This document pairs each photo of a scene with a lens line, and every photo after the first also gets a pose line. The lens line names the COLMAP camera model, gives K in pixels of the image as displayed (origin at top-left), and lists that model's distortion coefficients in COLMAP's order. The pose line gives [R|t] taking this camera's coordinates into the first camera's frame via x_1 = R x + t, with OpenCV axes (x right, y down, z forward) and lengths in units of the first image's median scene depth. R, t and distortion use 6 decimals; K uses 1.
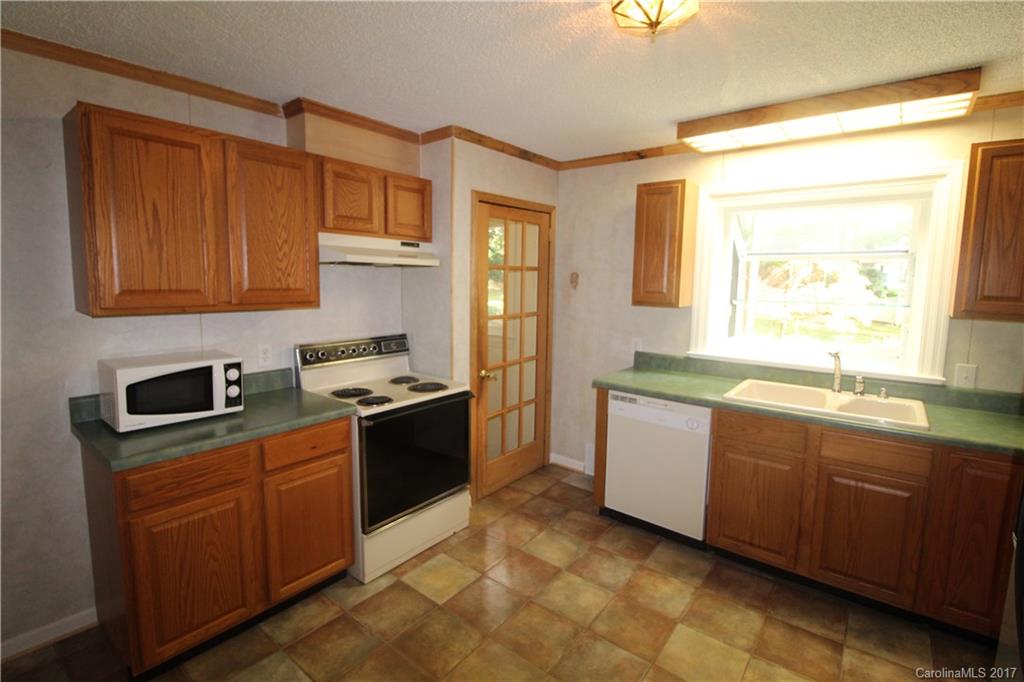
lens RADIAL K [[468.1, 0, 505.8], [0, 468.1, 329.4], [0, 0, 1]] dist [-0.038364, -0.000255]
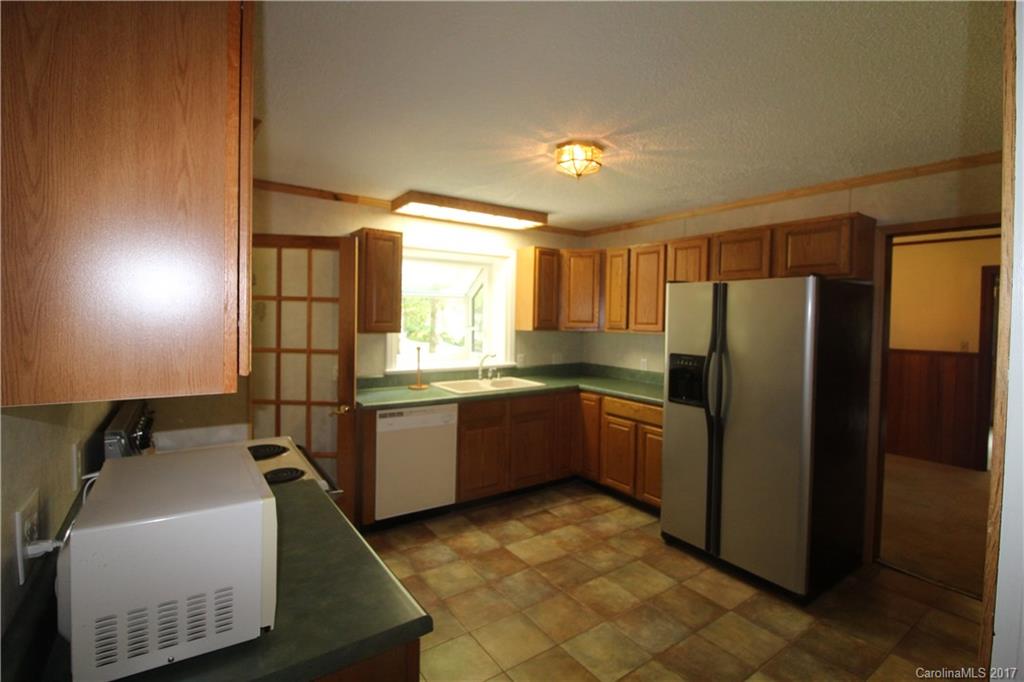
lens RADIAL K [[468.1, 0, 505.8], [0, 468.1, 329.4], [0, 0, 1]] dist [-0.038364, -0.000255]
pose [[0.277296, -0.034745, 0.960156, -0.930305], [0.092077, 0.995707, 0.009440, -0.055098], [-0.956362, 0.085791, 0.279304, 0.481940]]
